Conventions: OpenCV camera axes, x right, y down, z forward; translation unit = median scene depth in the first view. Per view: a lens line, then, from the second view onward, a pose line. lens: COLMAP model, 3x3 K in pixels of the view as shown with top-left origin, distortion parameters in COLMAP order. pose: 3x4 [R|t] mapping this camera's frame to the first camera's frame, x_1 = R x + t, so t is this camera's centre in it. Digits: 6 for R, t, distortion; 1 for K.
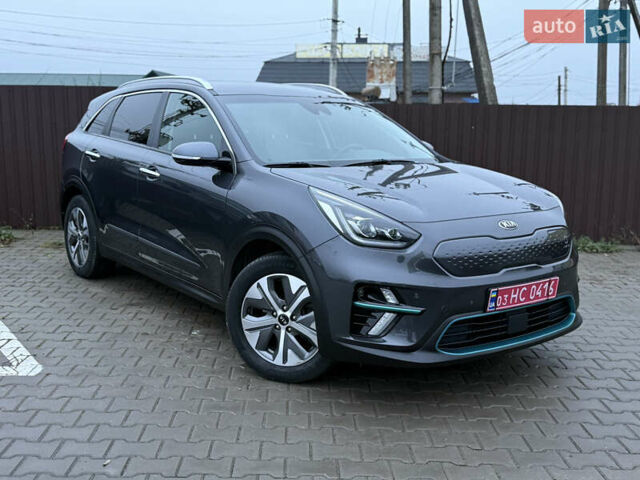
lens RADIAL K [[681.2, 0, 317.0], [0, 681.2, 243.9], [0, 0, 1]] dist [0.186651, -0.409225]
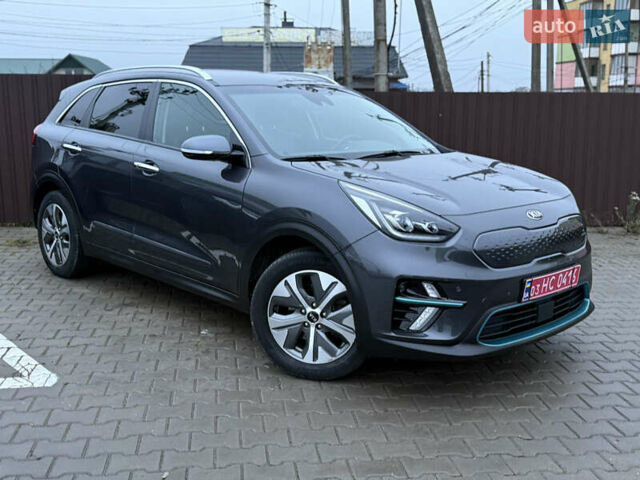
lens RADIAL K [[681.2, 0, 317.0], [0, 681.2, 243.9], [0, 0, 1]] dist [0.186651, -0.409225]
pose [[0.993680, -0.028138, 0.108667, -0.130339], [0.025786, 0.999403, 0.022993, -0.014483], [-0.109249, -0.020045, 0.993812, 0.022942]]
